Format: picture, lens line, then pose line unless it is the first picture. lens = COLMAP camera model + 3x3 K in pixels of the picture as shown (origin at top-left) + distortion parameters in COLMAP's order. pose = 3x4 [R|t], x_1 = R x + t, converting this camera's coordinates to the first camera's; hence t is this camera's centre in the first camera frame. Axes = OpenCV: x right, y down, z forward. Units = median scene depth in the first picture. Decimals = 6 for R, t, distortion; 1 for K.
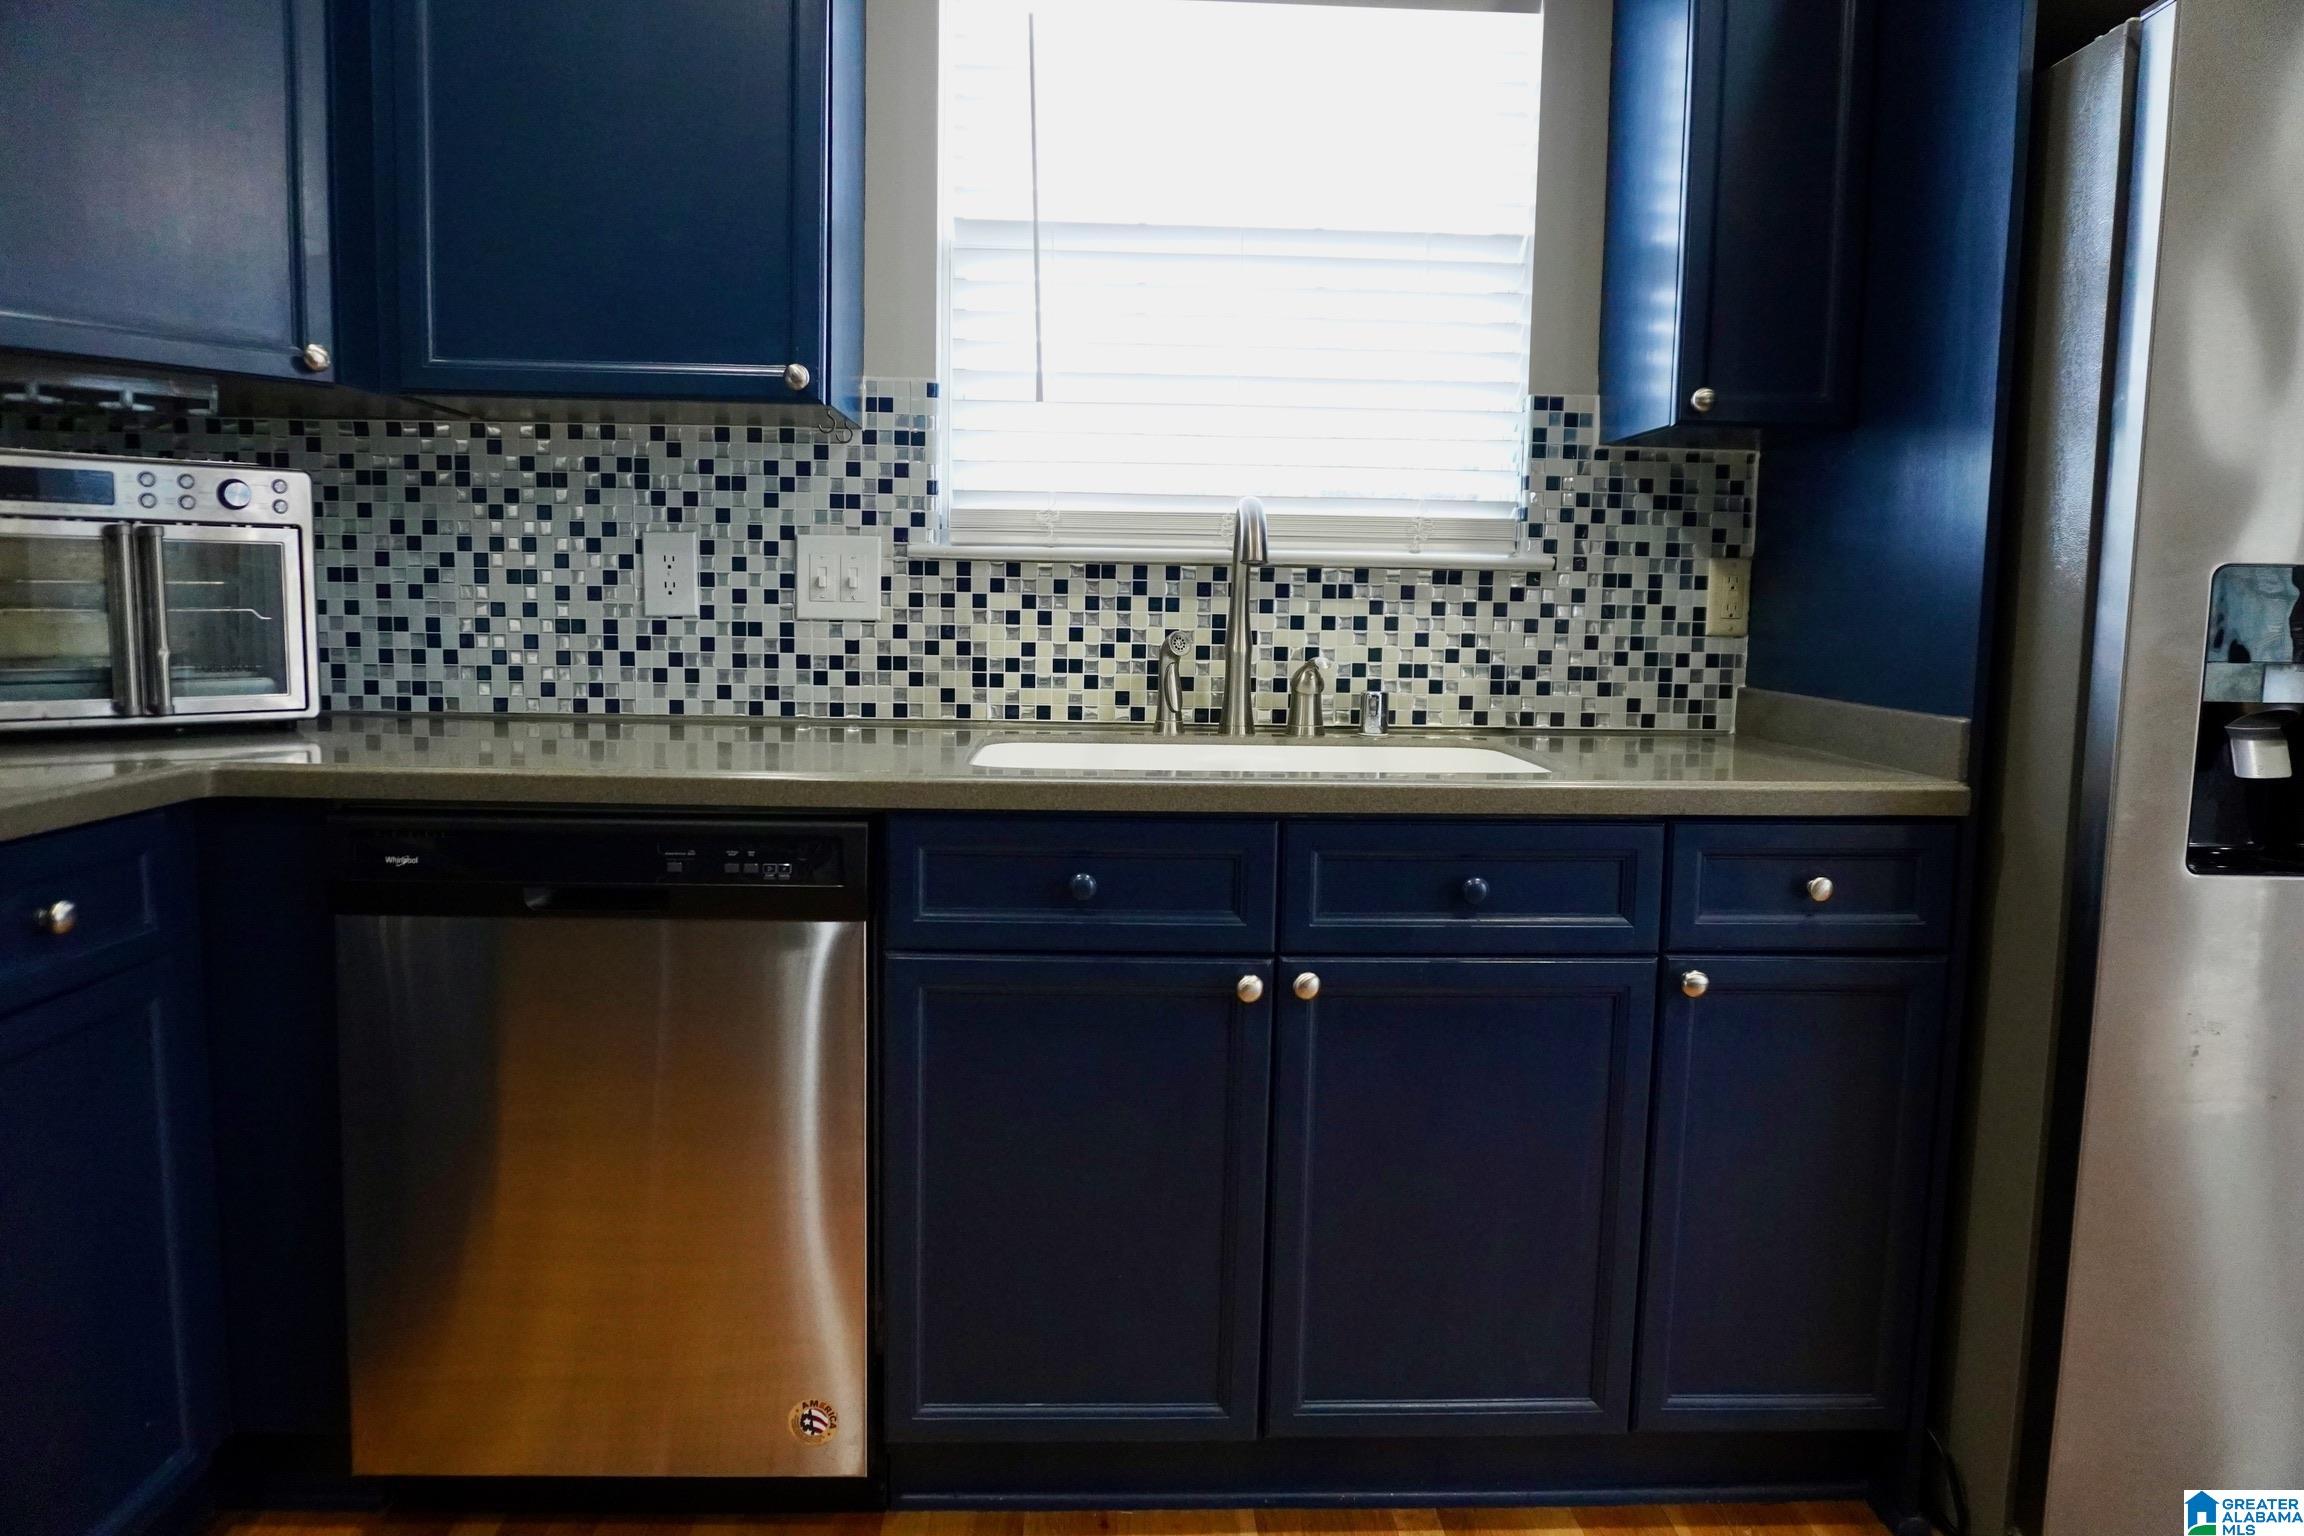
lens RADIAL K [[1535.4, 0, 1144.8], [0, 1535.4, 776.6], [0, 0, 1]] dist [-0.037184, 0.019963]
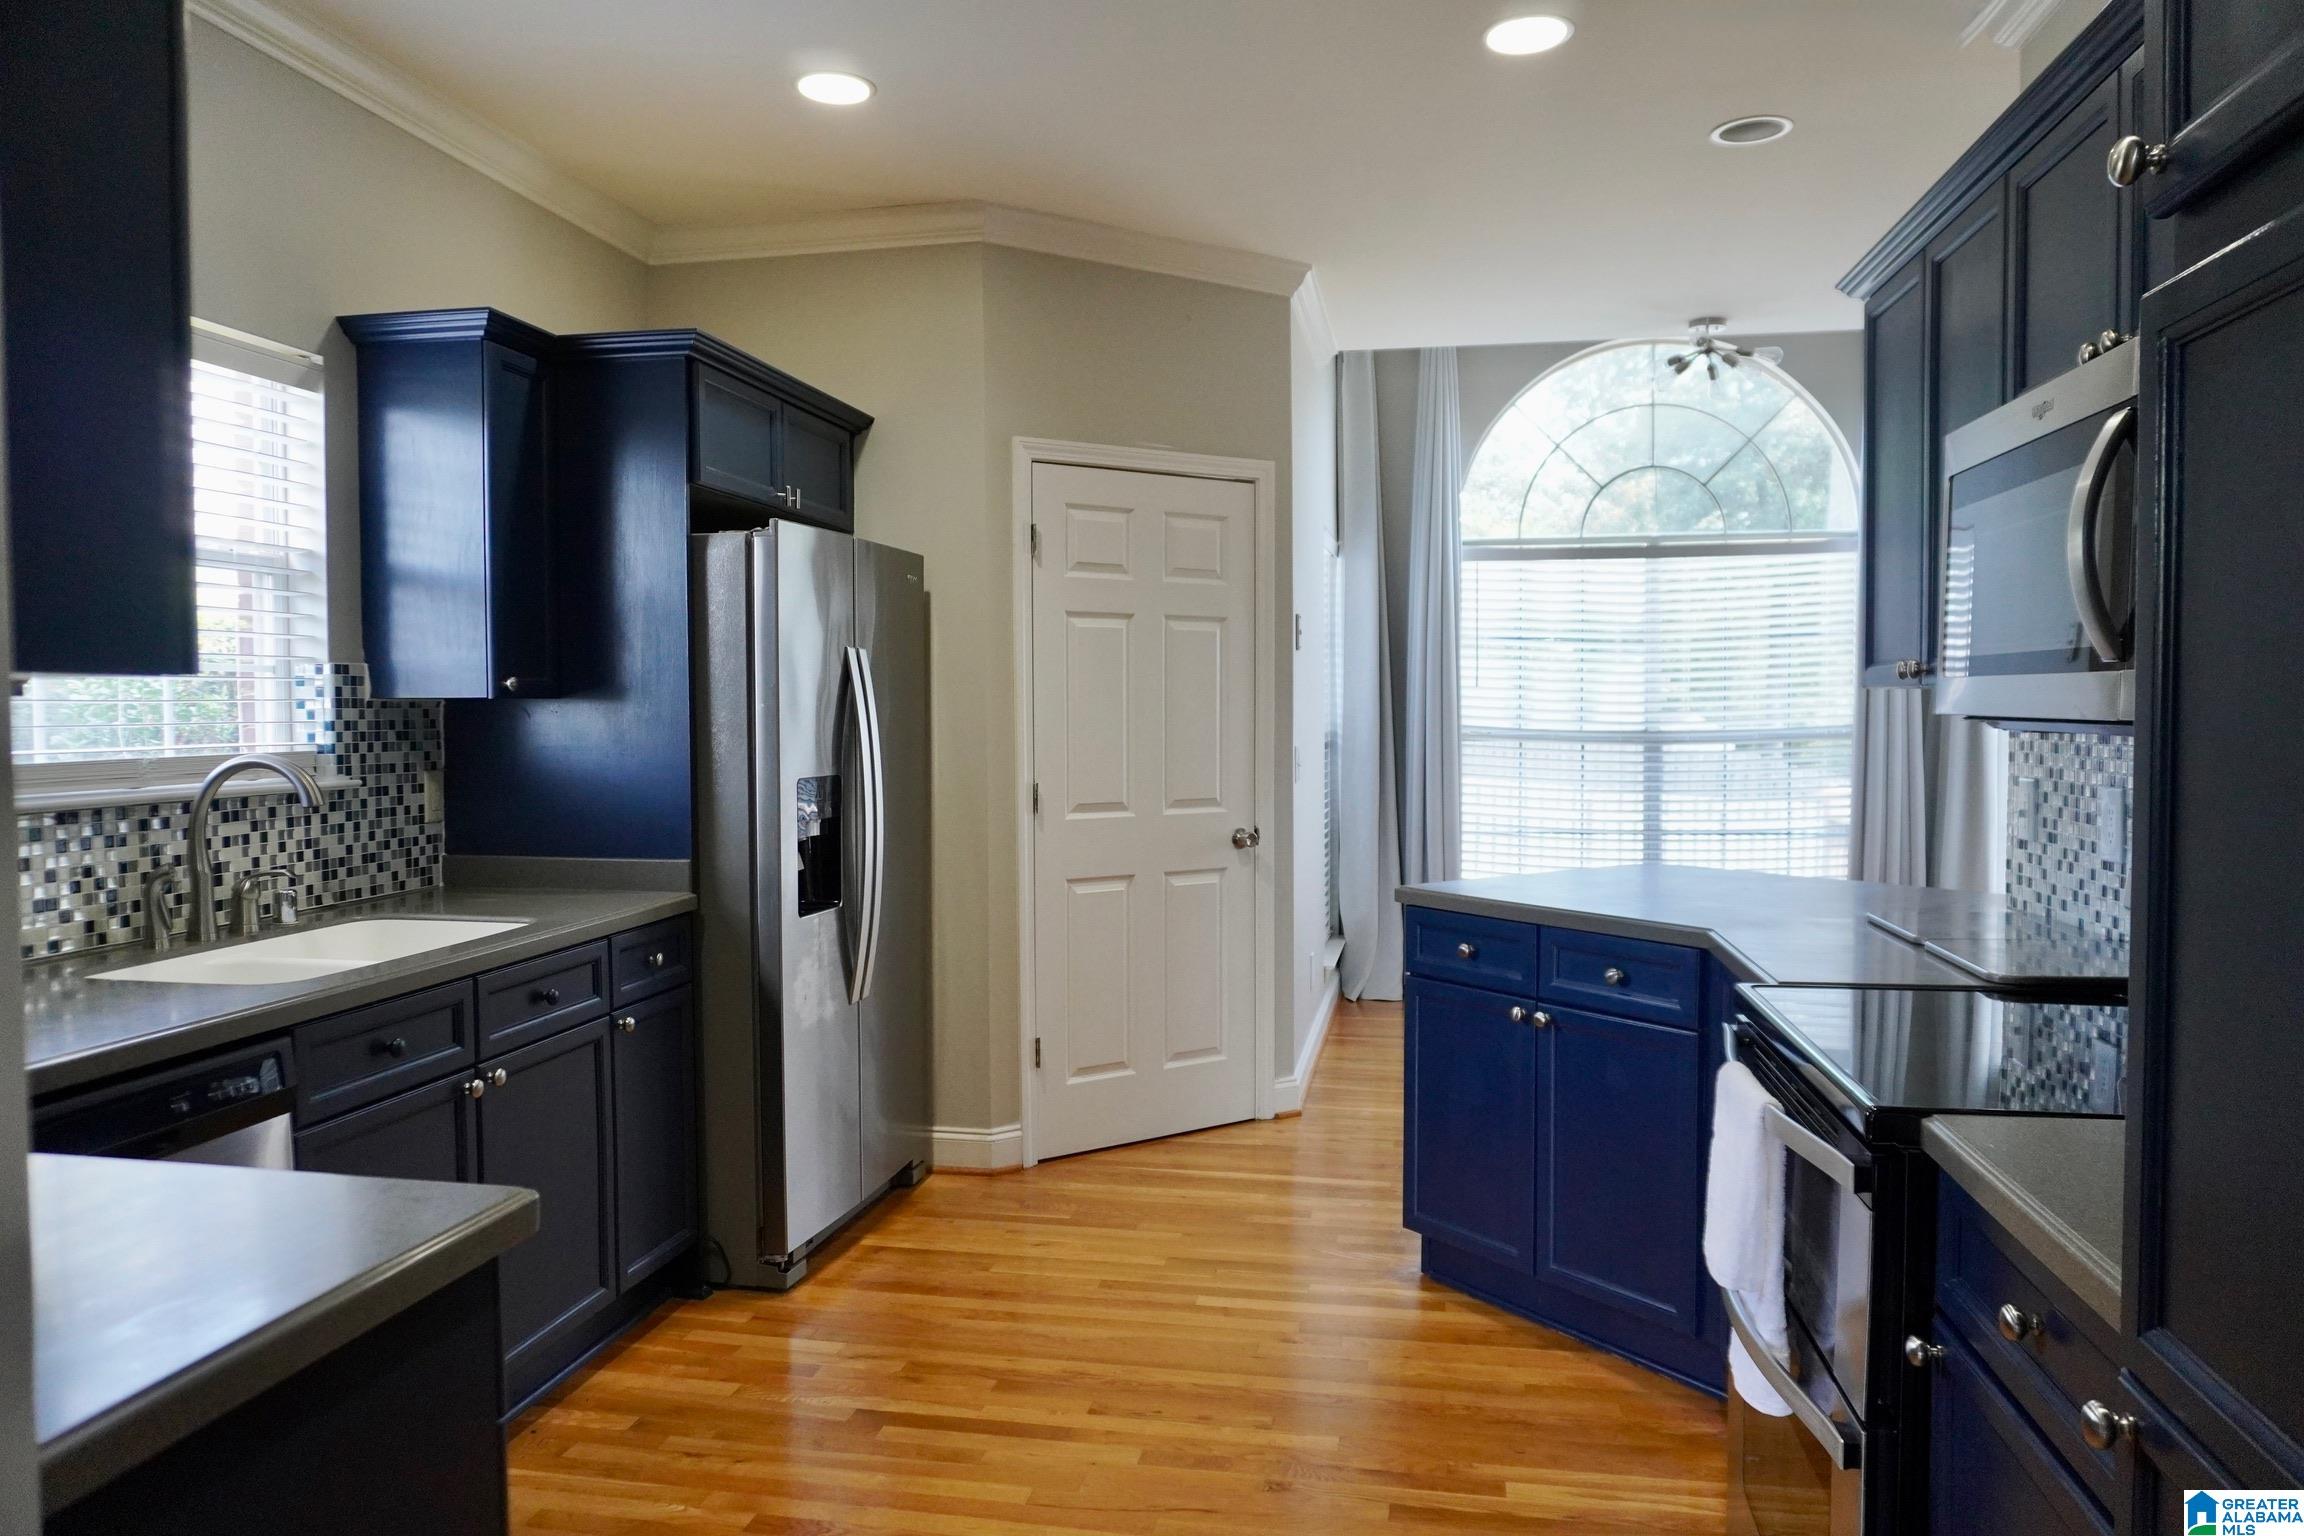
lens RADIAL K [[1535.4, 0, 1171.2], [0, 1535.4, 767.7], [0, 0, 1]] dist [-0.037184, 0.019963]
pose [[0.212844, -0.056855, 0.975431, -0.867836], [0.118355, 0.992455, 0.032021, -0.102082], [-0.969892, 0.108631, 0.217967, -0.024727]]
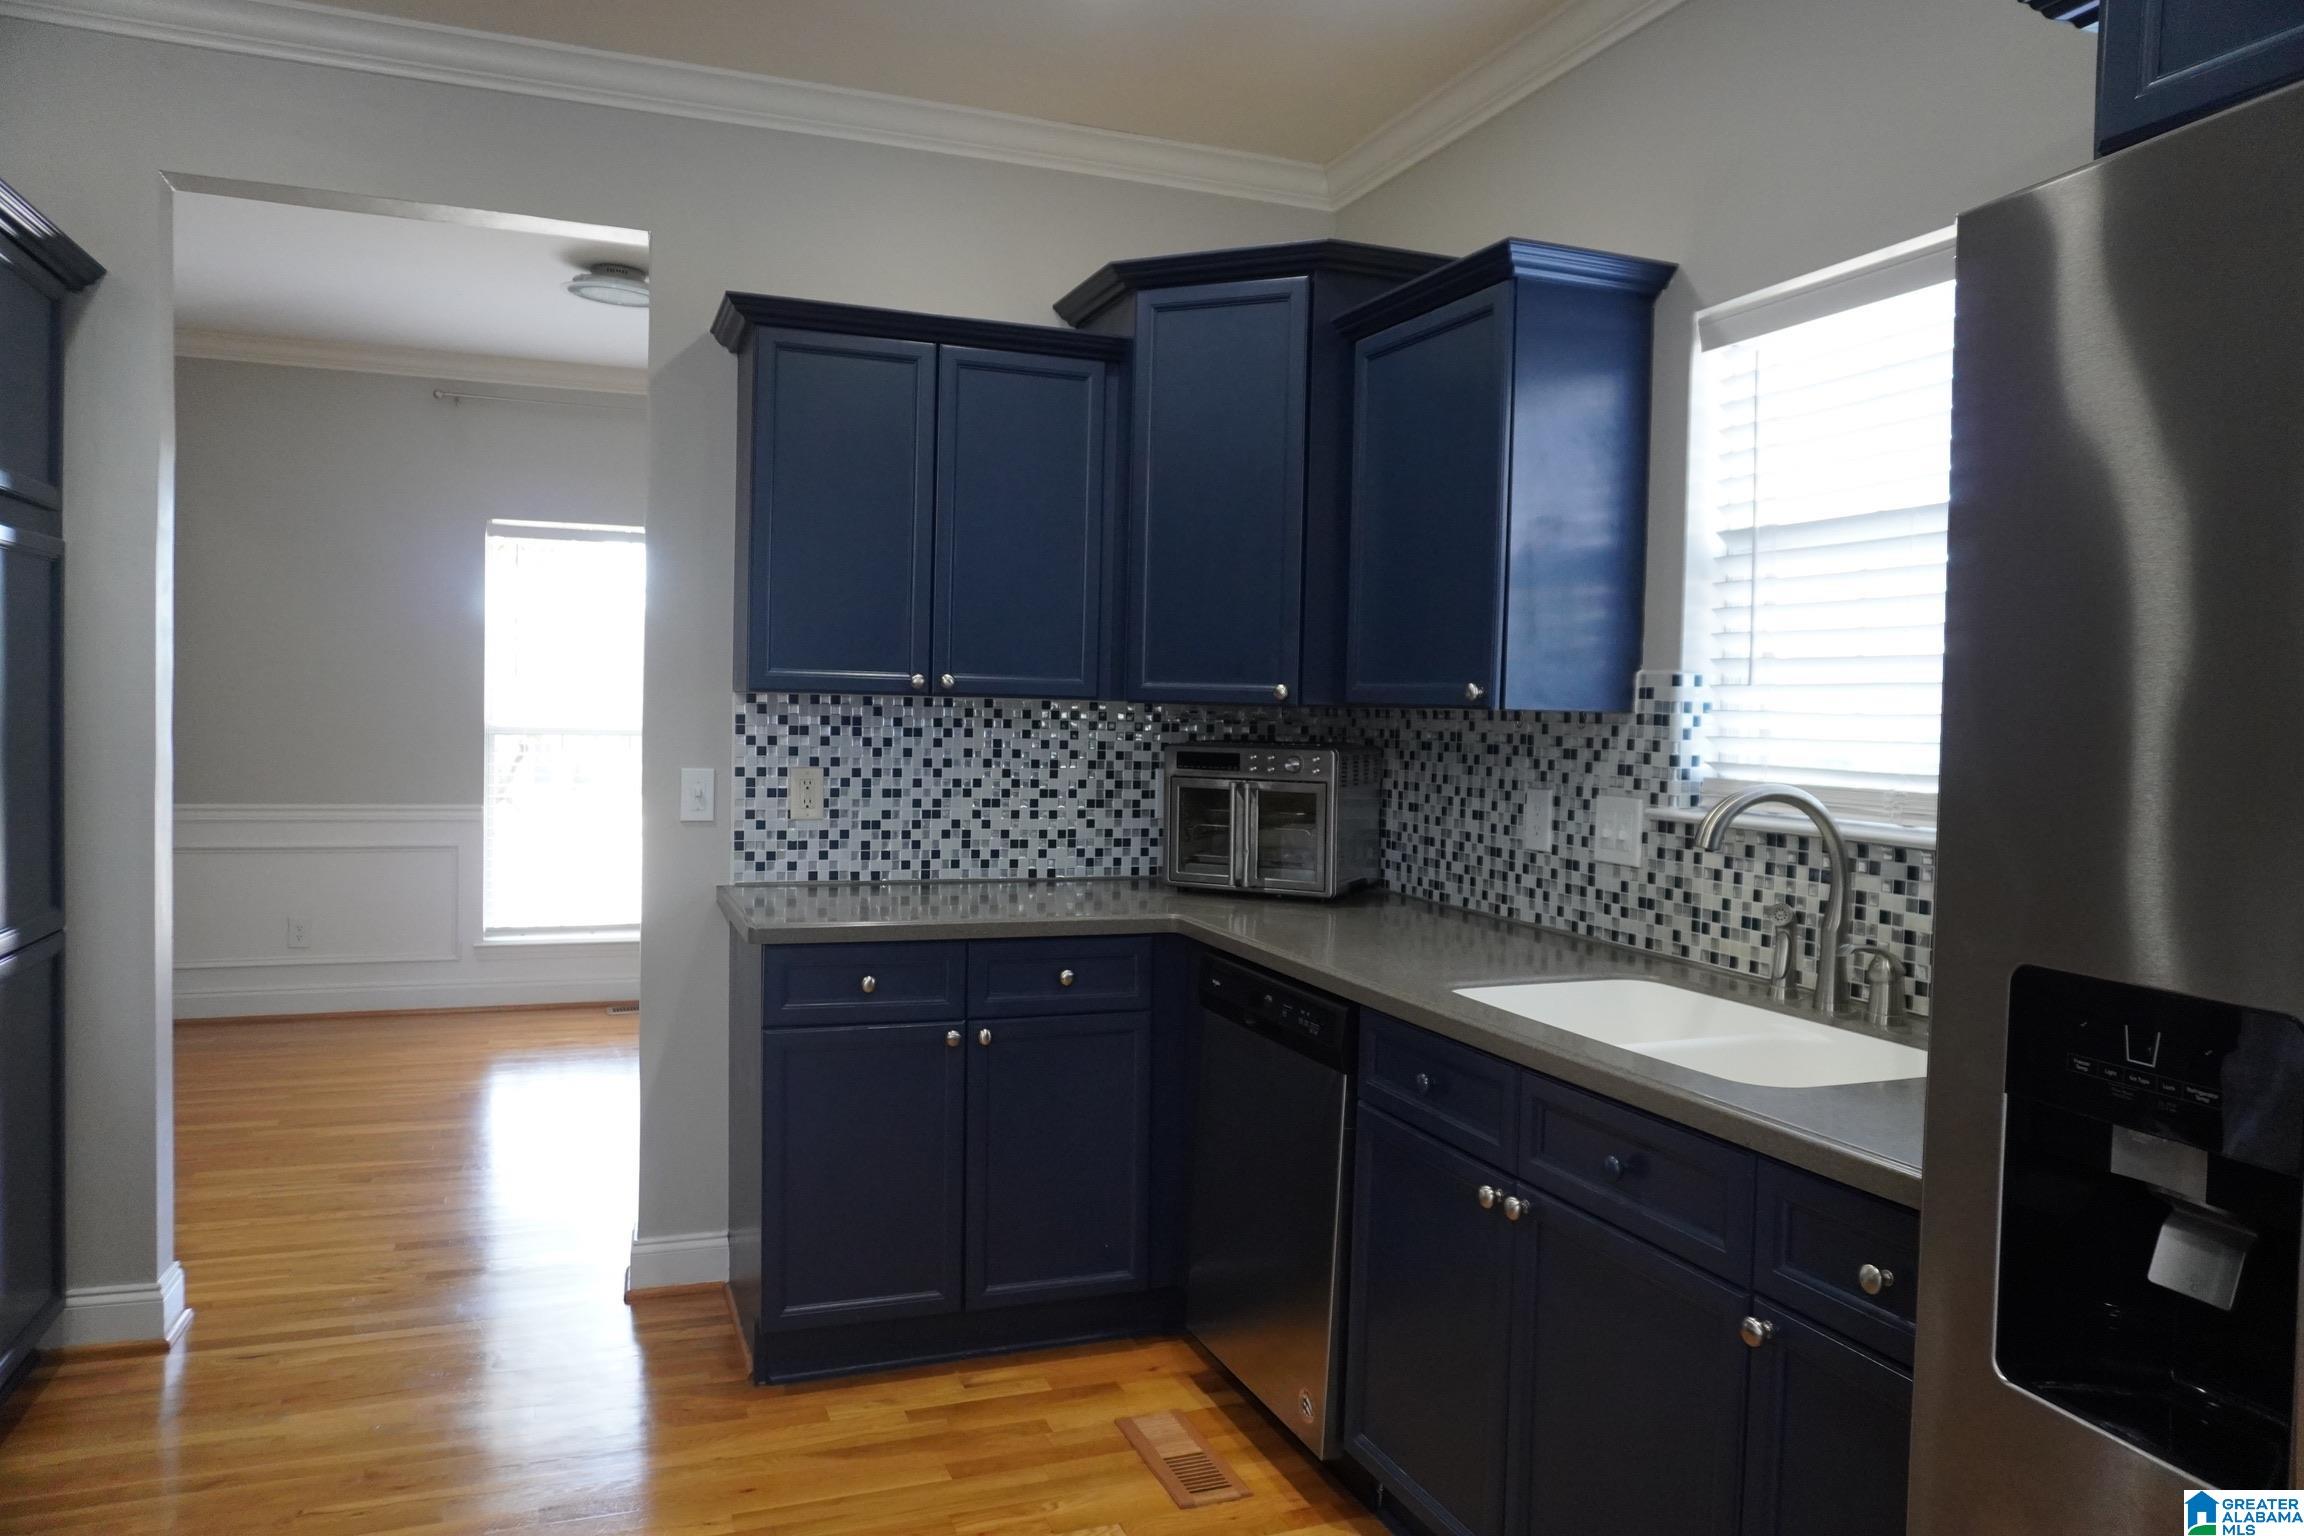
lens RADIAL K [[1535.4, 0, 1149.1], [0, 1535.4, 771.6], [0, 0, 1]] dist [-0.037184, 0.019963]
pose [[0.321344, 0.027690, -0.946558, 0.861215], [-0.127559, 0.991728, -0.014293, -0.111624], [0.938332, 0.125335, 0.322218, 0.236063]]
